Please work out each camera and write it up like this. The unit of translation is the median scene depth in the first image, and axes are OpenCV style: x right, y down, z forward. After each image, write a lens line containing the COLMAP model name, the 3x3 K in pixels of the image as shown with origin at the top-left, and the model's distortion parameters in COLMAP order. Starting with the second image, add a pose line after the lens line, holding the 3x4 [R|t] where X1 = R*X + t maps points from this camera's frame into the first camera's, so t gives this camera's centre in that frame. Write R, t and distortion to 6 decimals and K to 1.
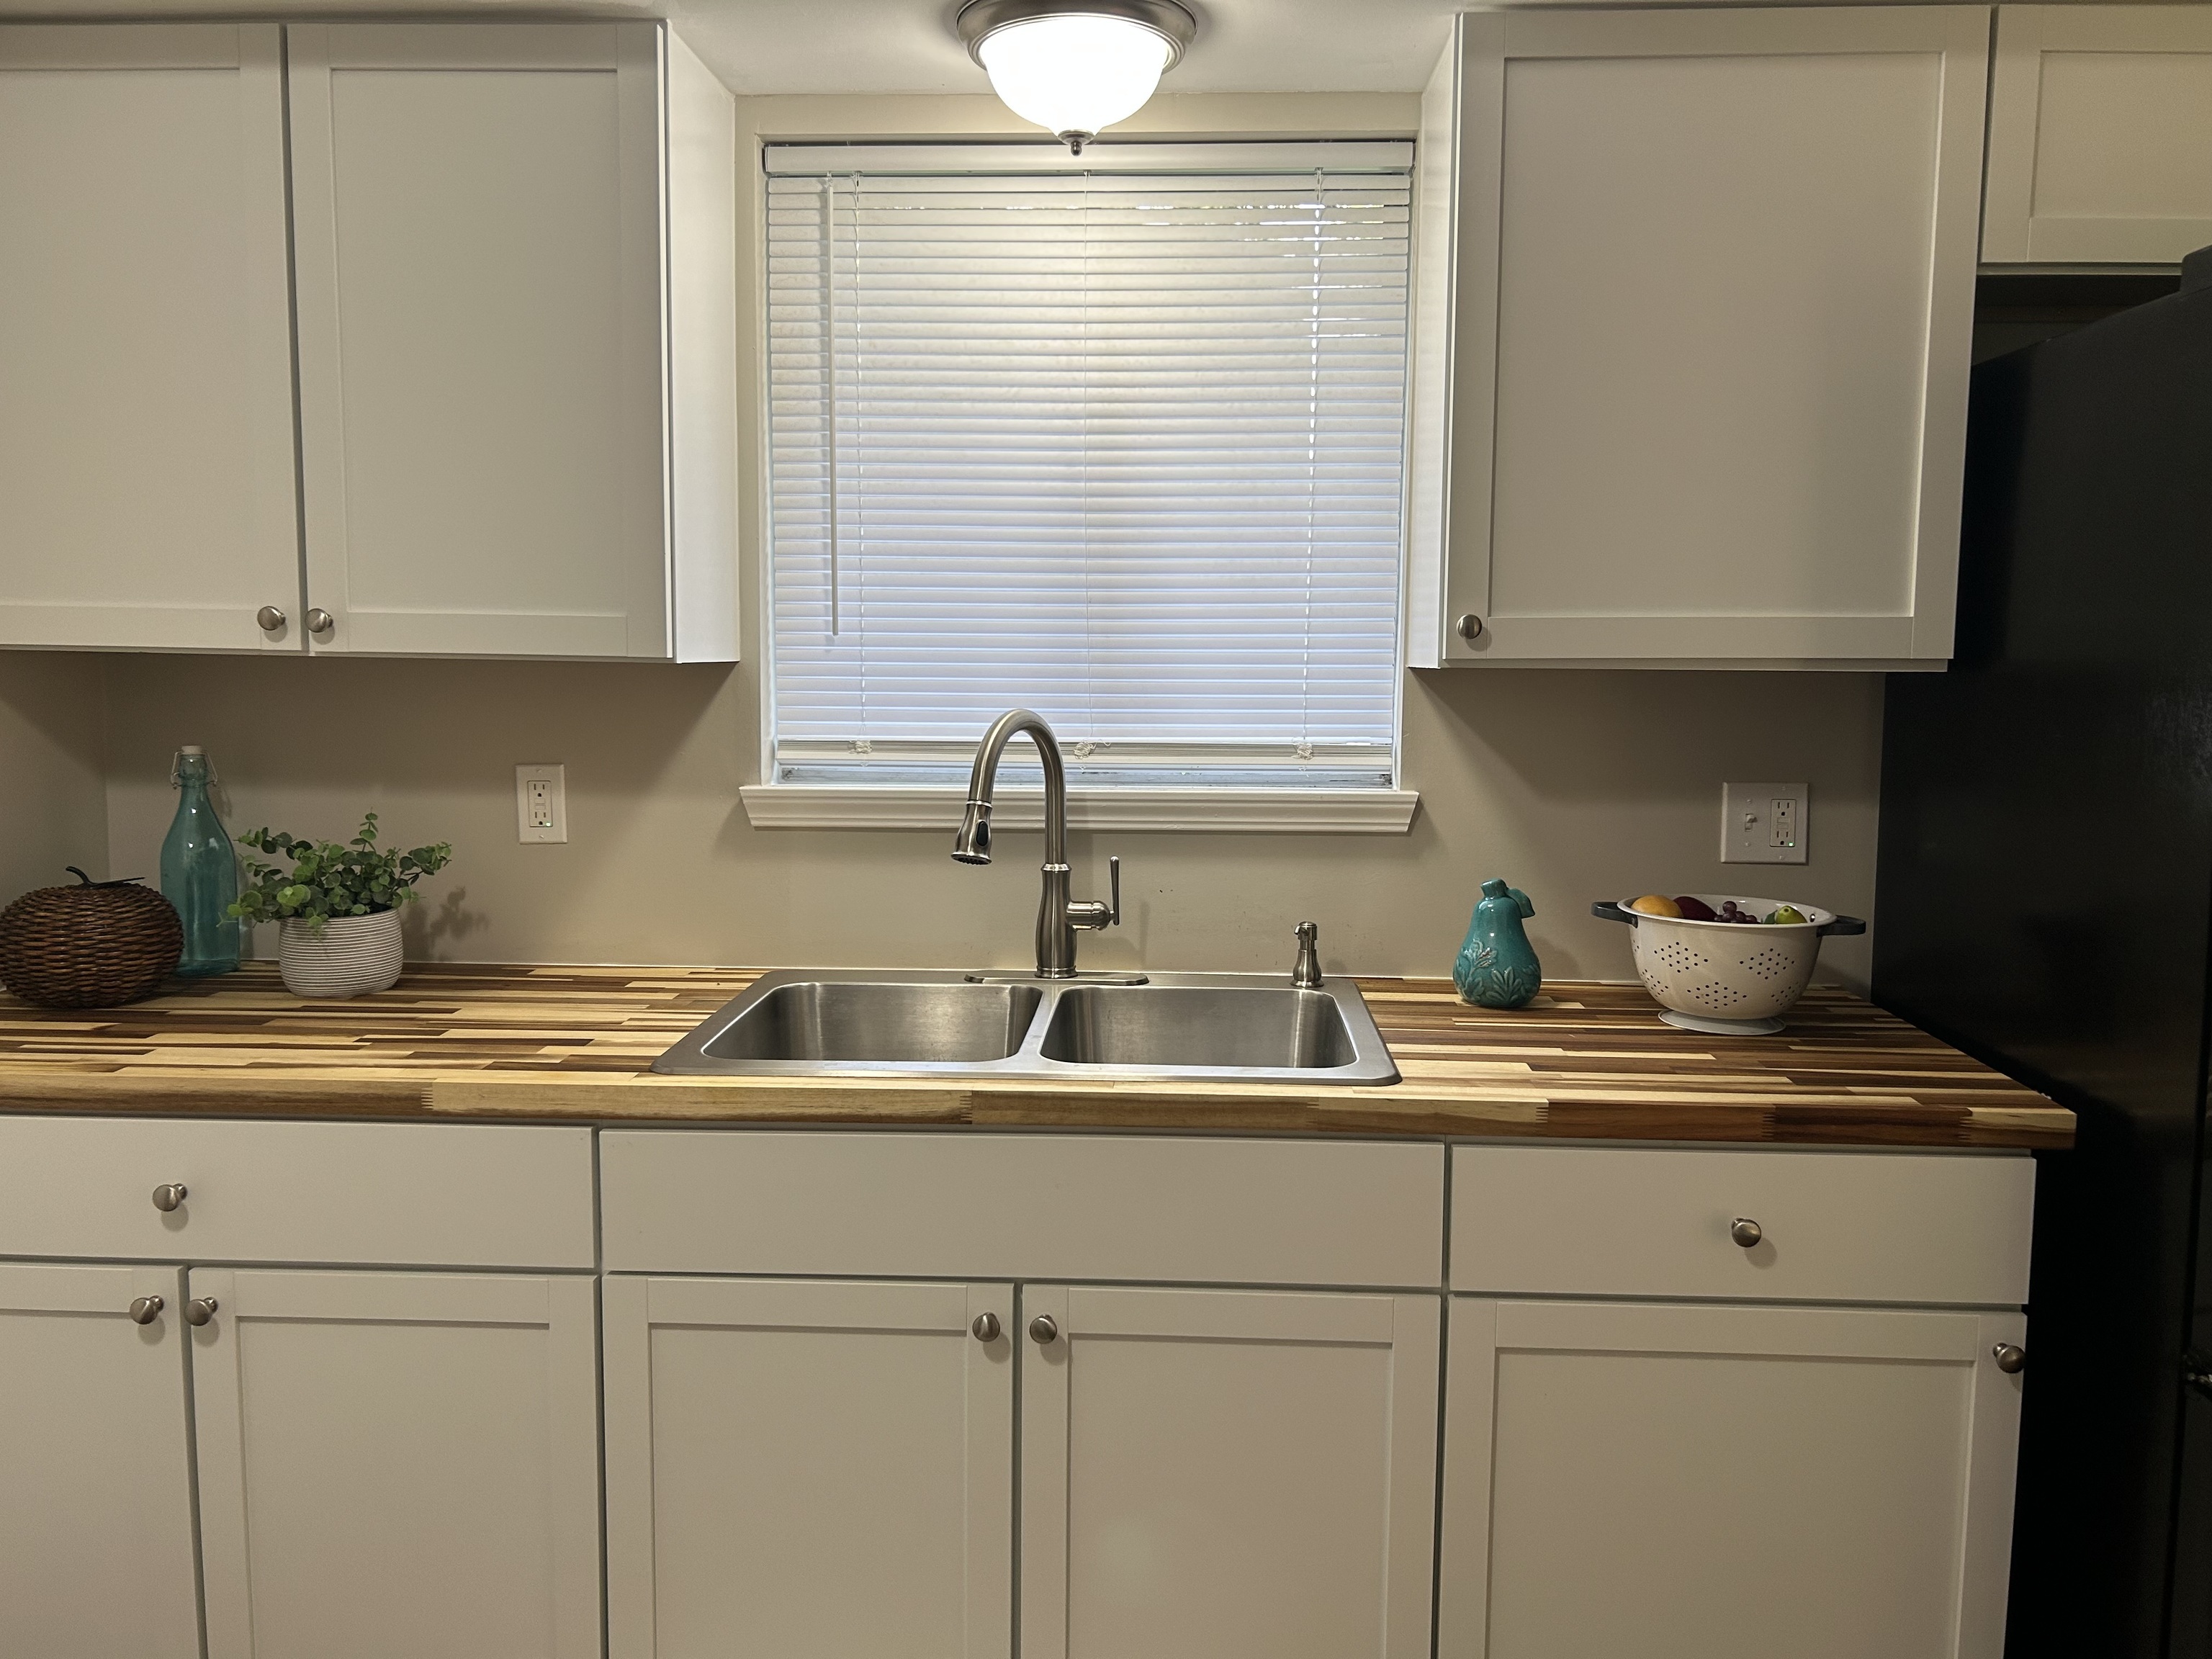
lens RADIAL K [[1641.3, 0, 1106.0], [0, 1641.3, 829.5], [0, 0, 1]] dist [0.136580, -0.239751]
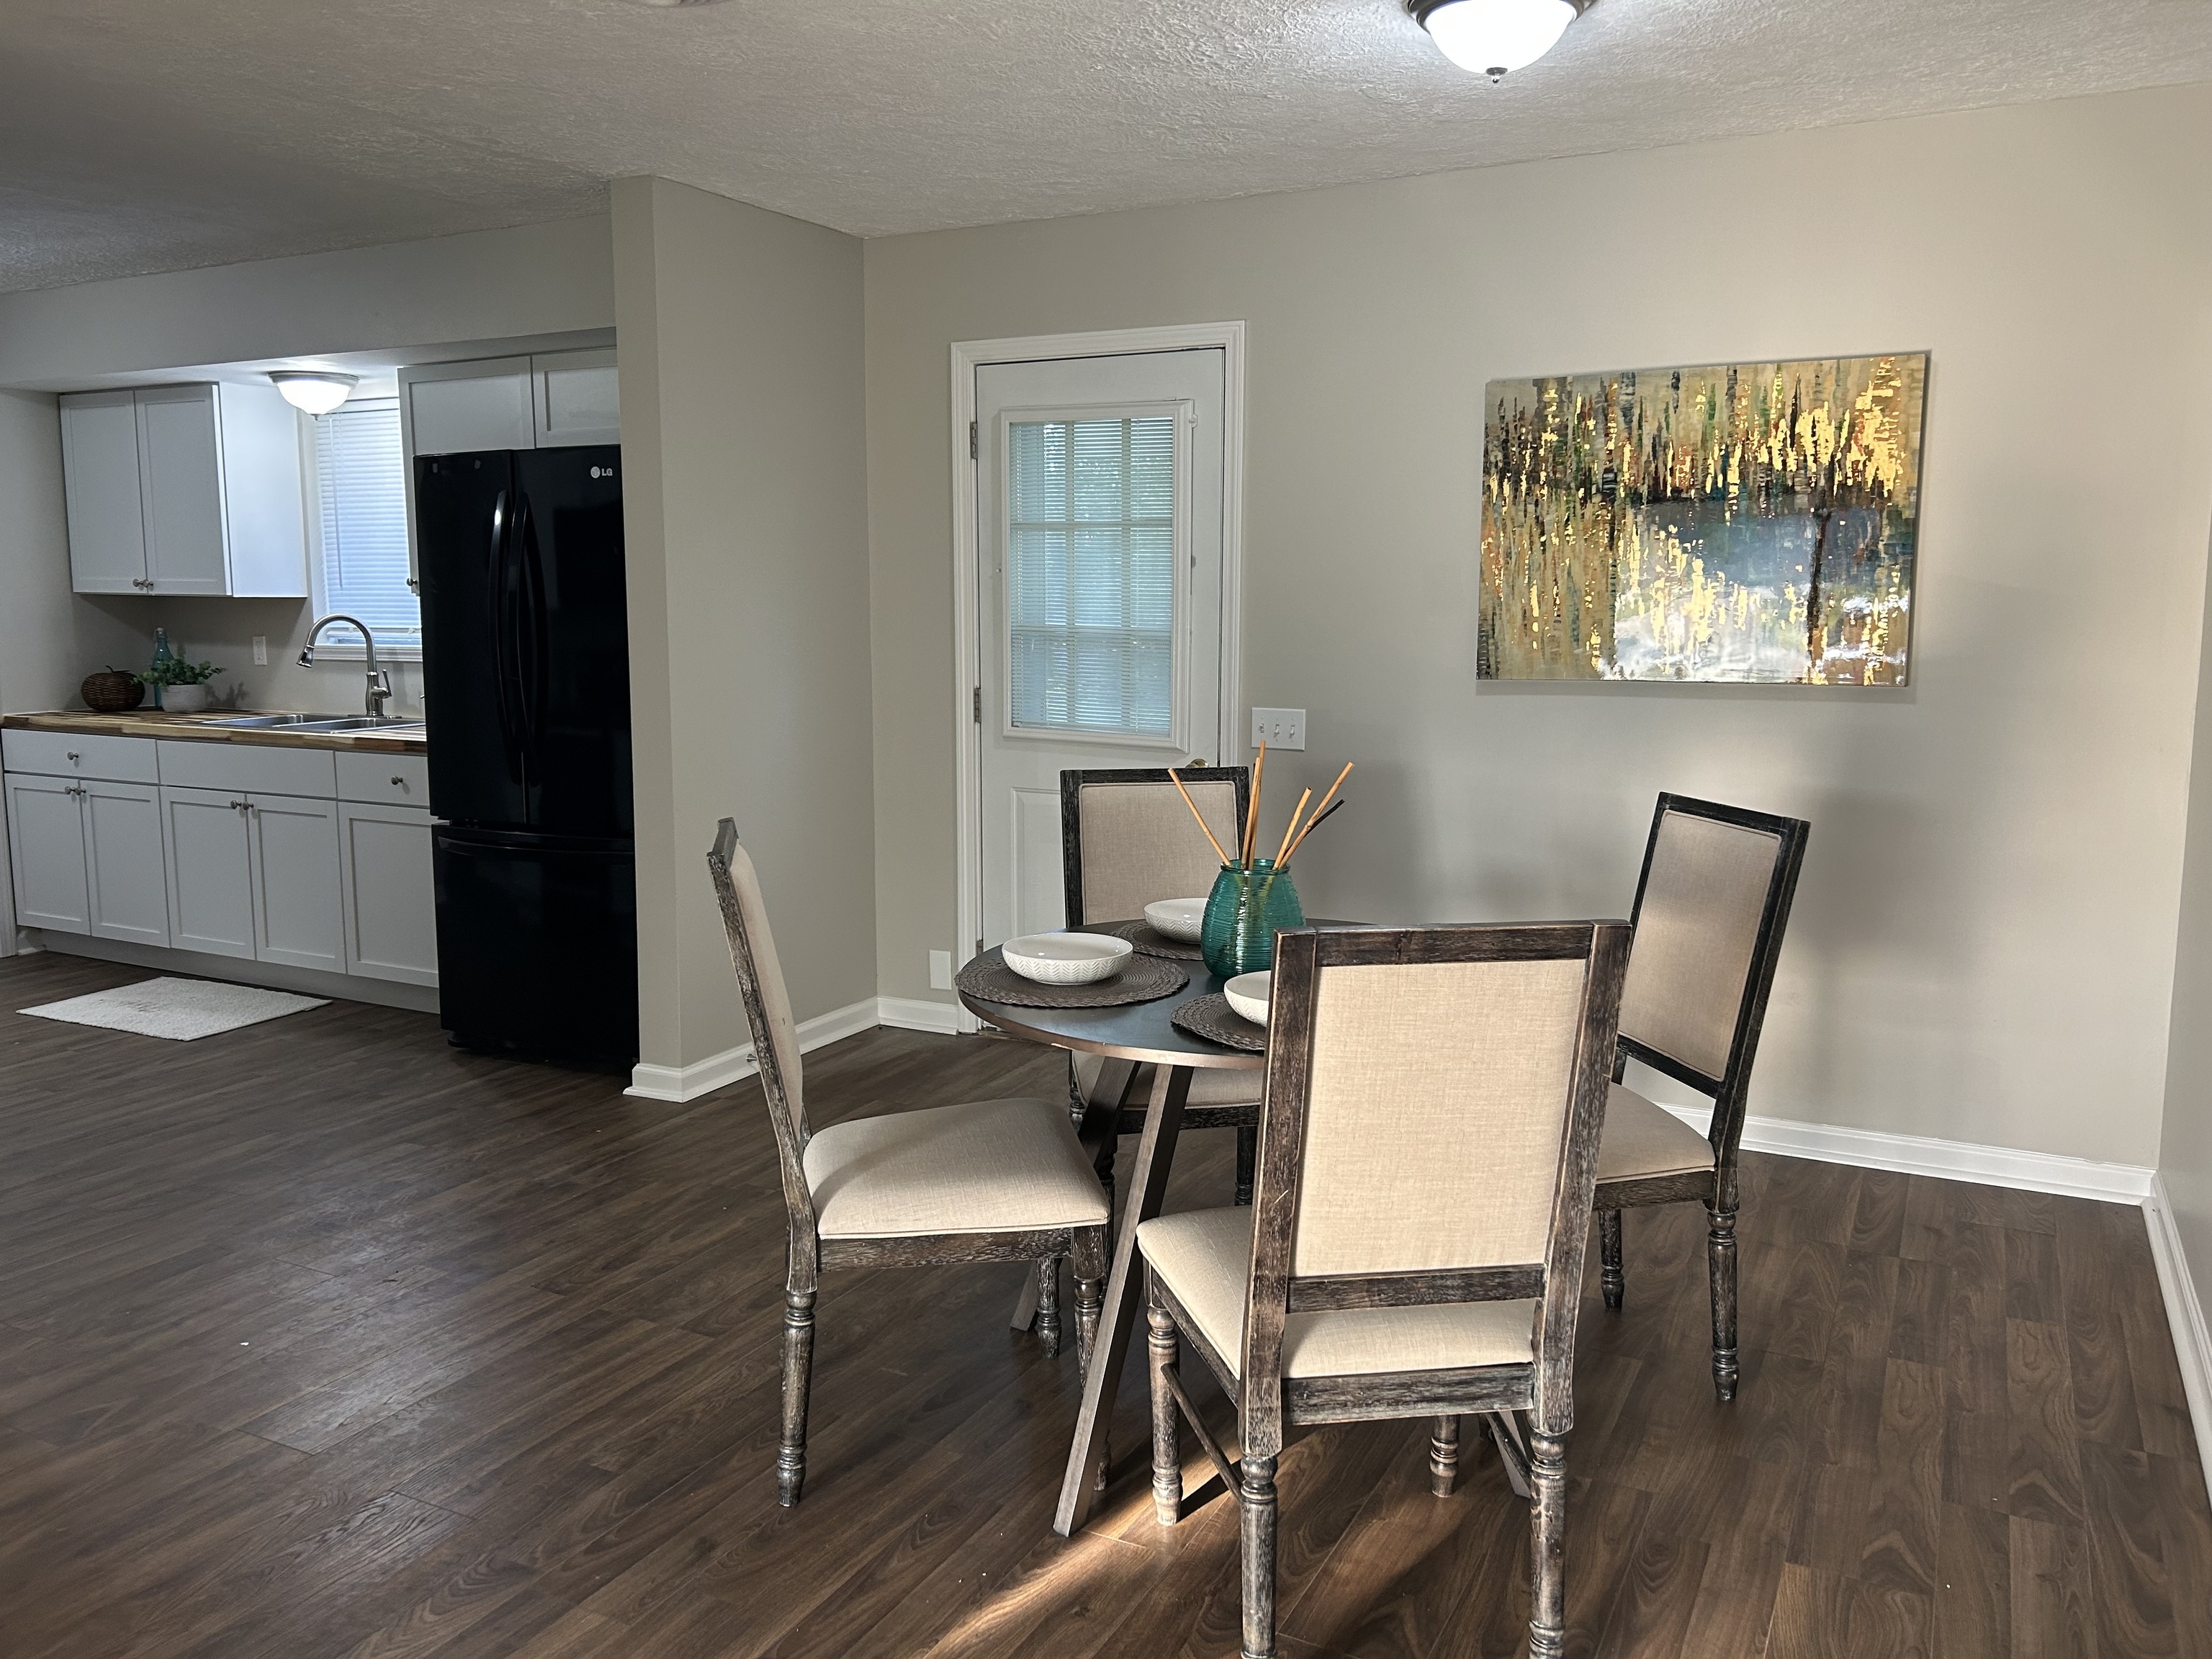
lens RADIAL K [[1653.4, 0, 1106.0], [0, 1653.4, 829.5], [0, 0, 1]] dist [0.052569, -0.055046]
pose [[0.904942, 0.052036, -0.422341, 2.281507], [-0.039132, 0.998466, 0.039171, 0.126960], [0.423732, -0.018920, 0.905590, -0.973635]]
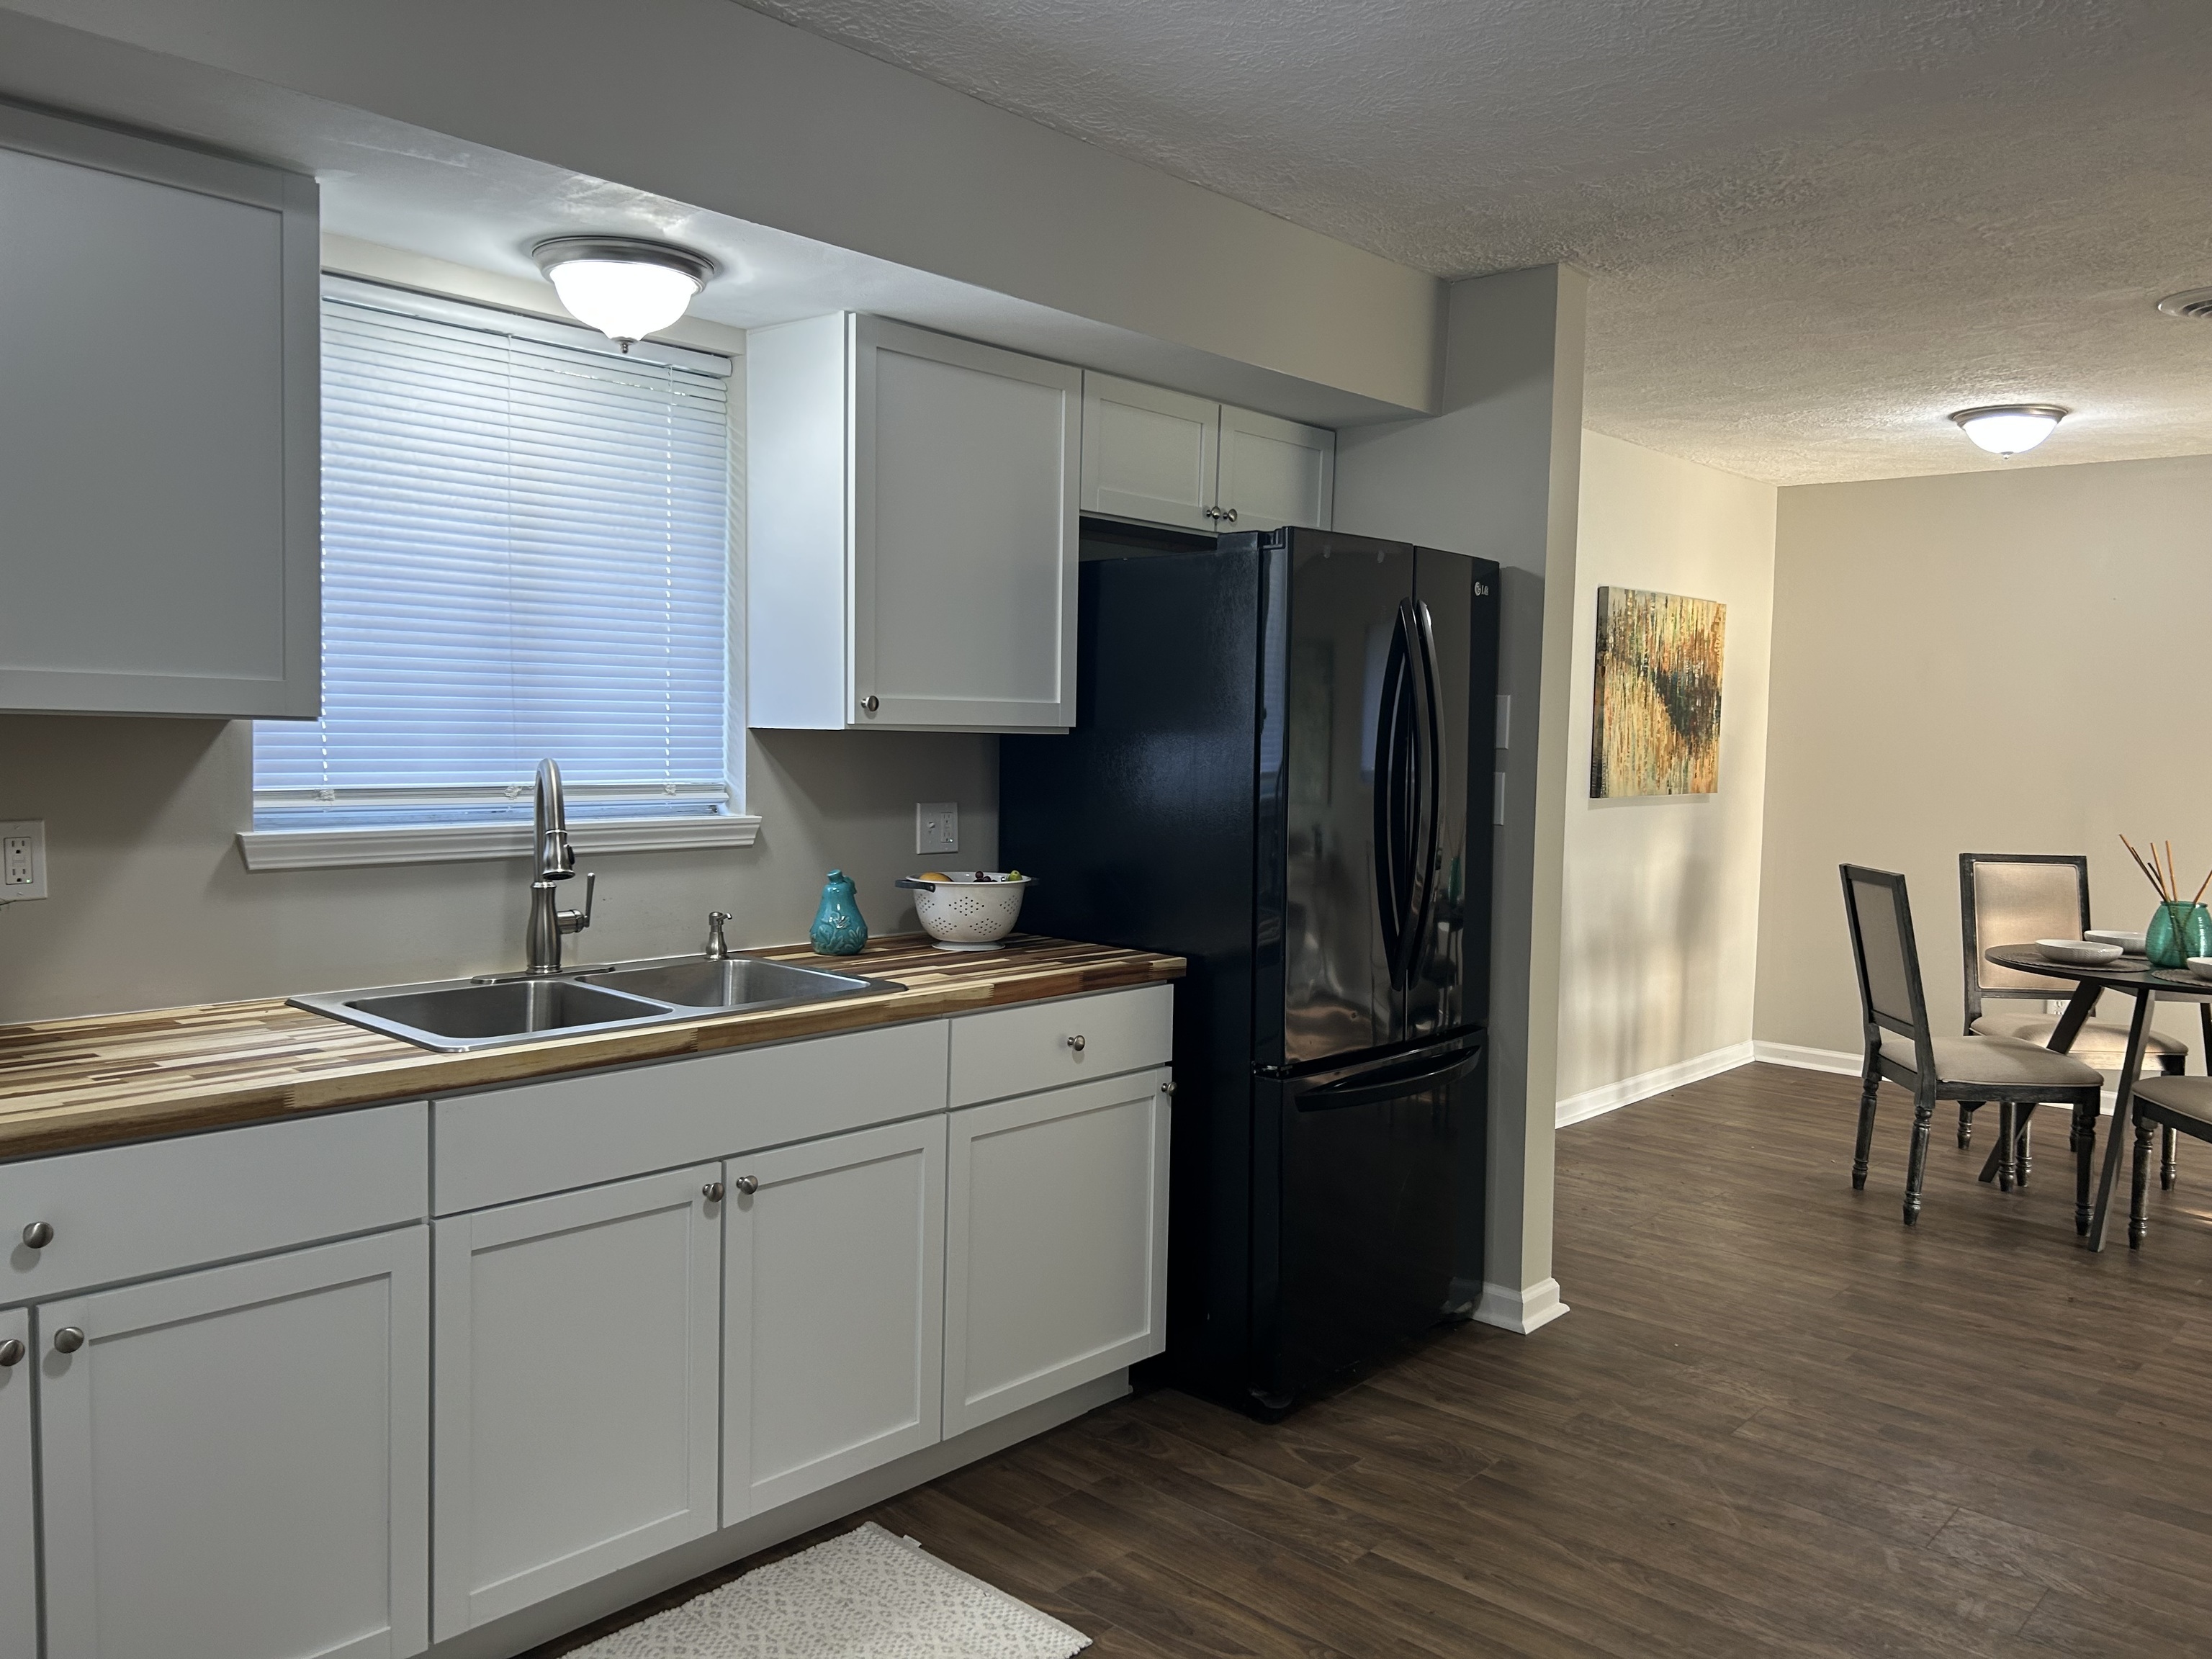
lens RADIAL K [[1678.5, 0, 1106.0], [0, 1678.5, 829.5], [0, 0, 1]] dist [0.080263, -0.099416]
pose [[0.642692, -0.041369, 0.765007, -0.774631], [0.067494, 0.997716, -0.002749, 0.013935], [-0.763146, 0.053400, 0.644016, -0.166326]]
